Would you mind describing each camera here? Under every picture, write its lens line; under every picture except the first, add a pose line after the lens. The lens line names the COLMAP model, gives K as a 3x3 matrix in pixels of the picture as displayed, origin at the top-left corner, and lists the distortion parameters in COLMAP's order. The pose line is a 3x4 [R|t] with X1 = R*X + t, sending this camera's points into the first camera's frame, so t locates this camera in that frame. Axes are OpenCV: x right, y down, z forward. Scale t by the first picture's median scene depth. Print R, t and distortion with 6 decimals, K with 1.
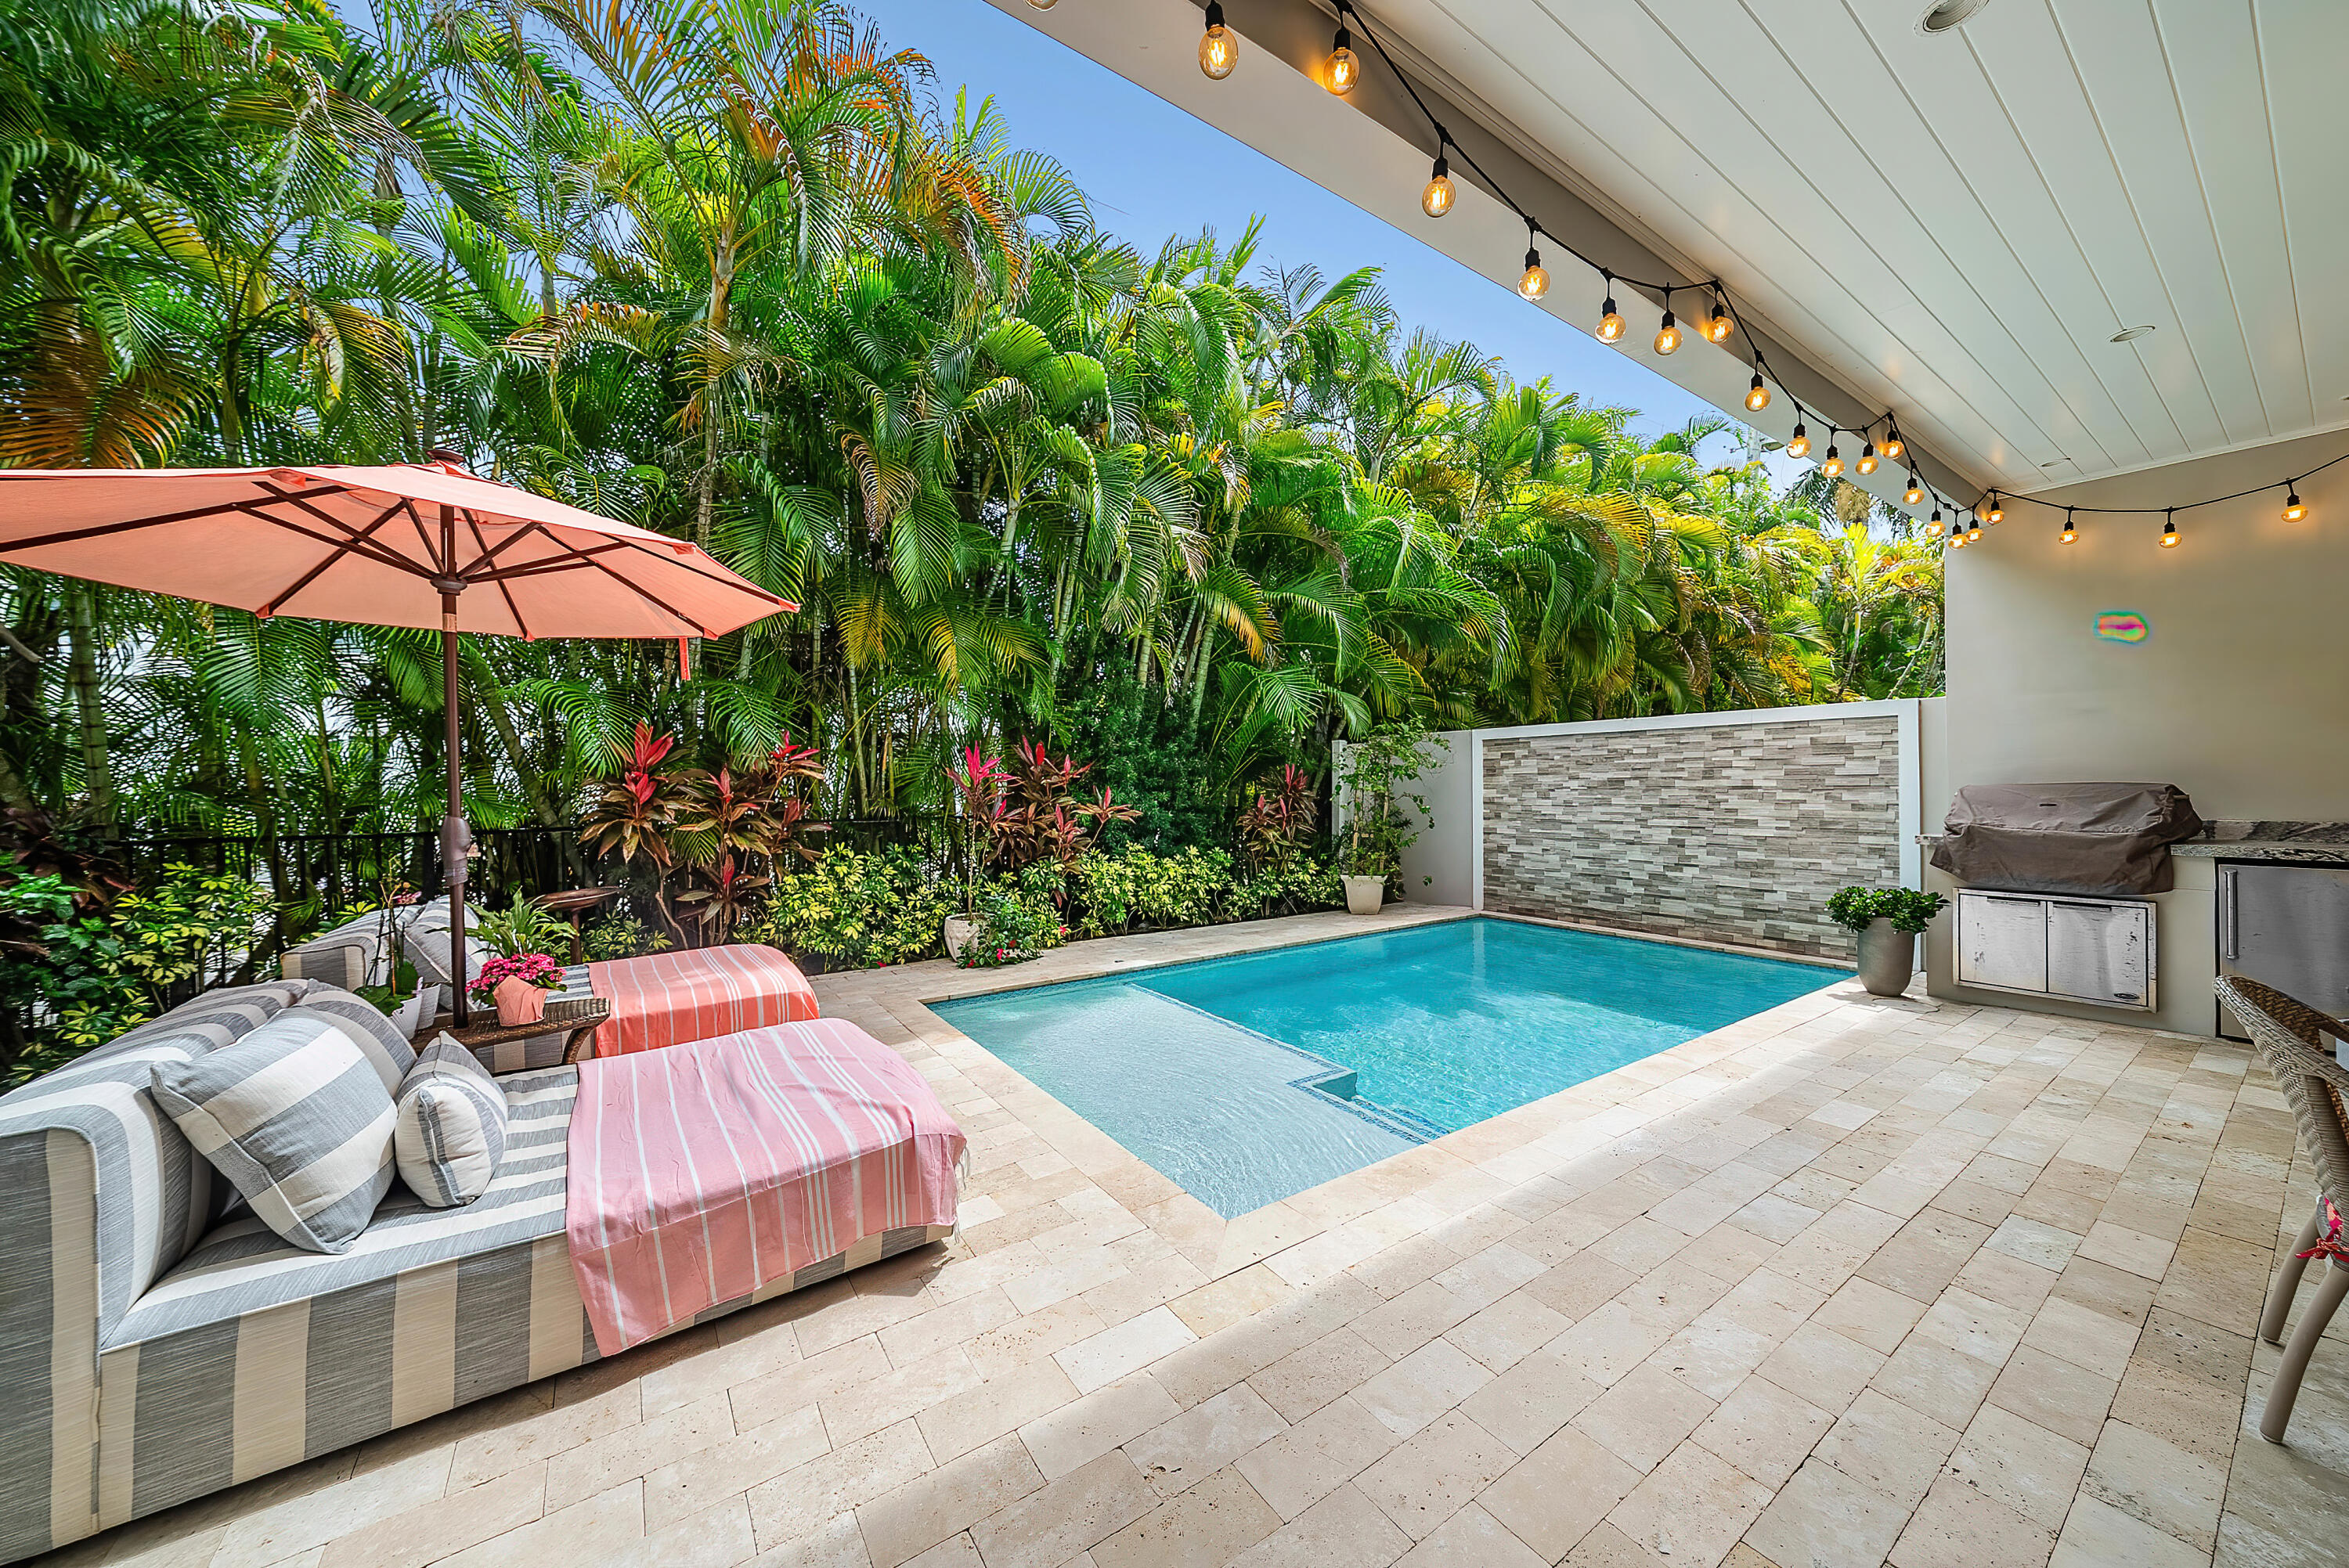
lens RADIAL K [[815.0, 0, 1175.2], [0, 815.0, 794.8], [0, 0, 1]] dist [-0.010676, 0.000021]
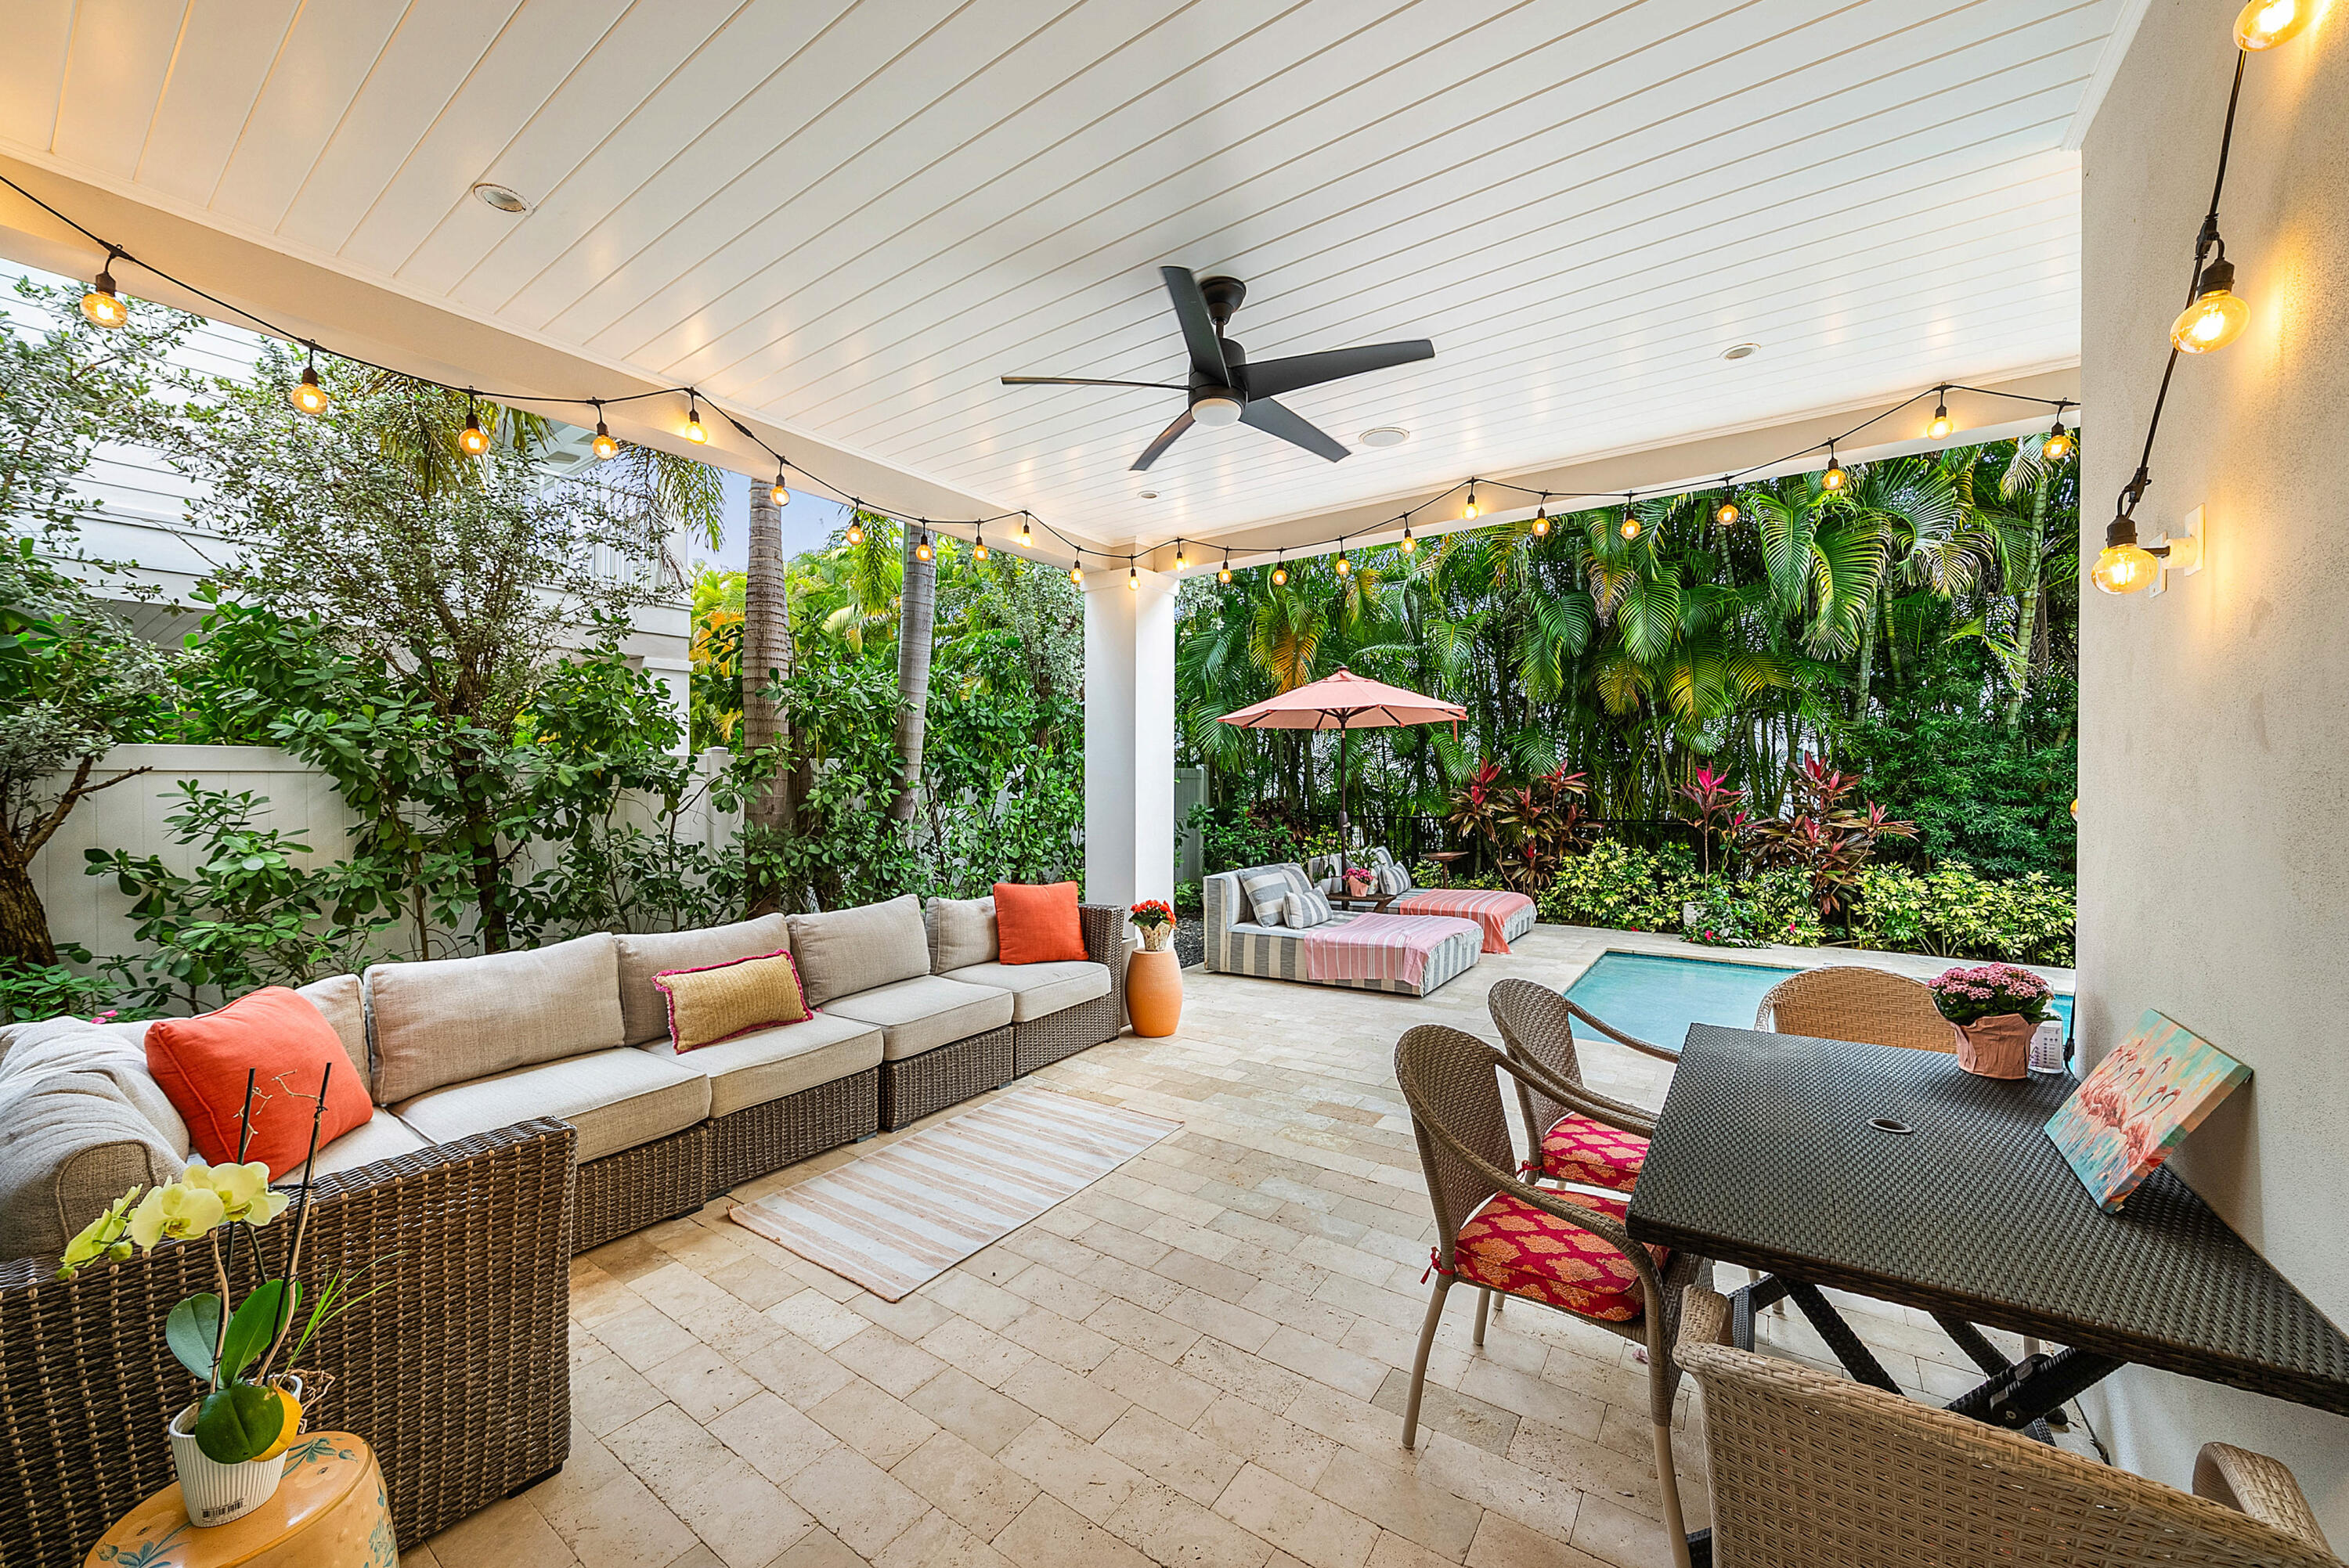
lens RADIAL K [[869.6, 0, 1184.2], [0, 869.6, 783.4], [0, 0, 1]] dist [-0.001705, -0.000082]
pose [[0.360436, 0.006006, -0.932765, 0.745617], [-0.011078, 0.999936, 0.002158, -0.029856], [0.932718, 0.009555, 0.360480, -0.234509]]
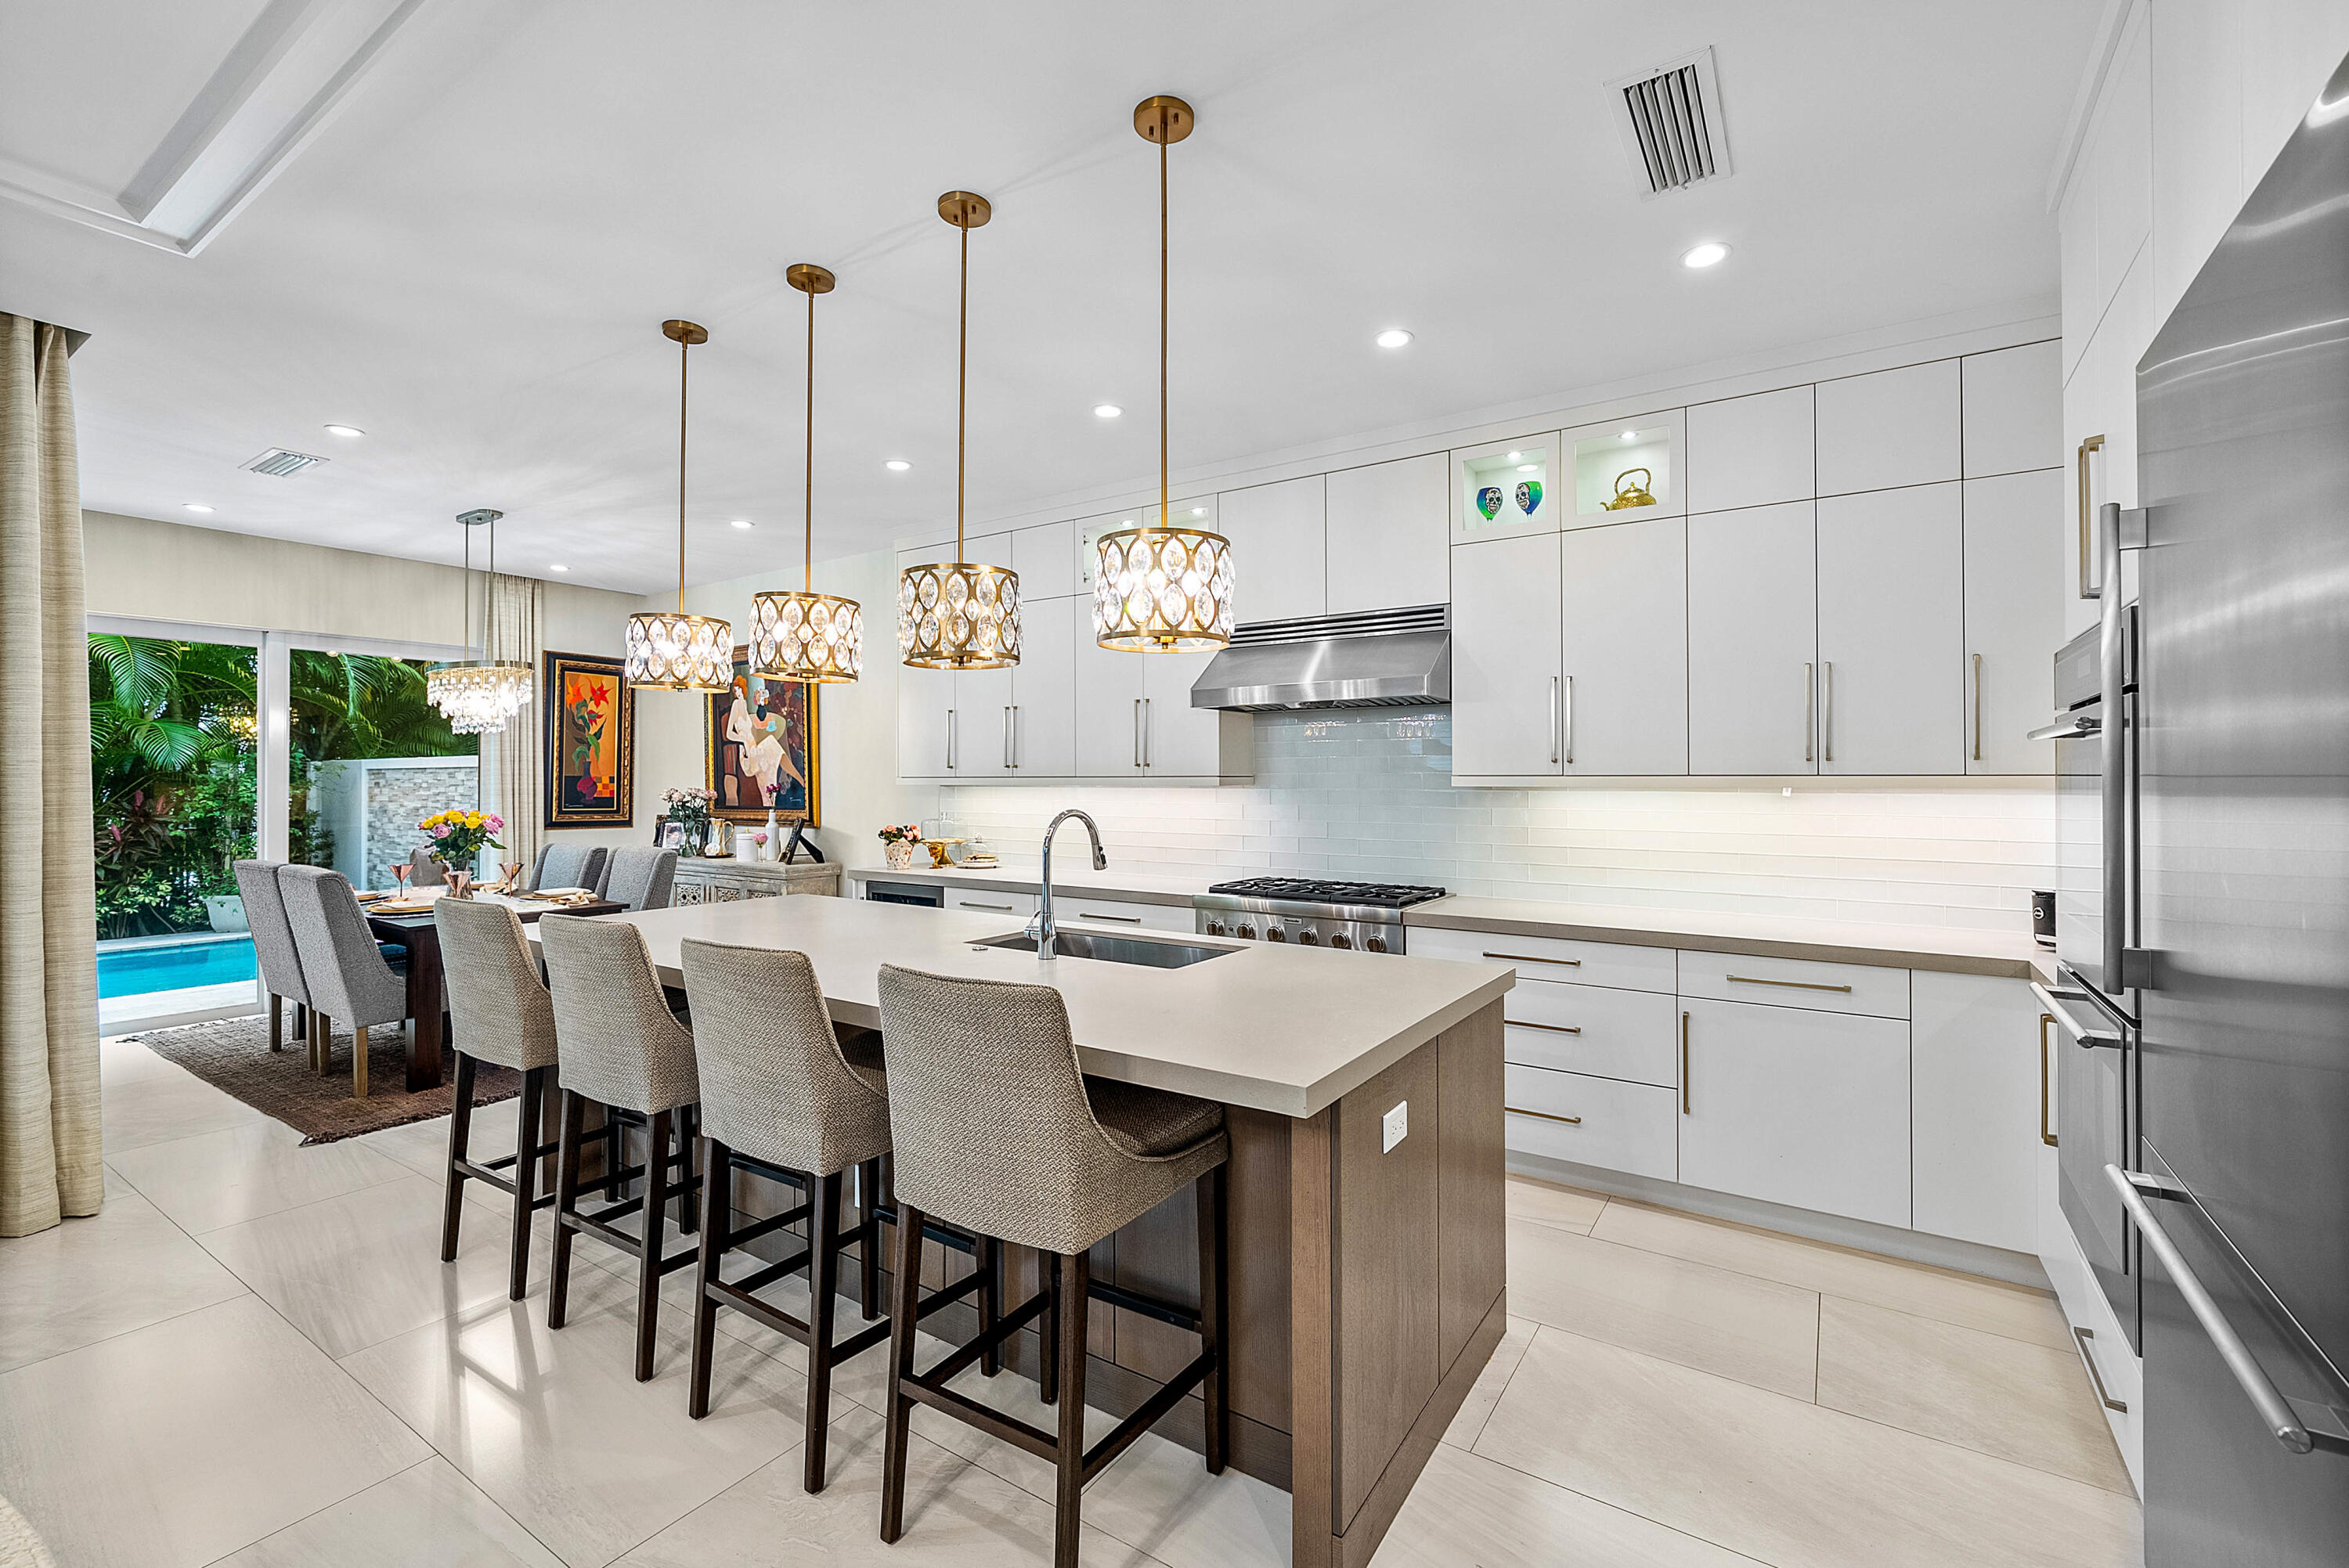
lens RADIAL K [[1009.0, 0, 1176.0], [0, 1009.0, 780.4], [0, 0, 1]] dist [0.001338, 0.000009]
pose [[0.922308, 0.007796, 0.386377, 1.260765], [-0.002841, 0.999906, -0.013395, -0.054021], [-0.386445, 0.011256, 0.922244, -1.015382]]
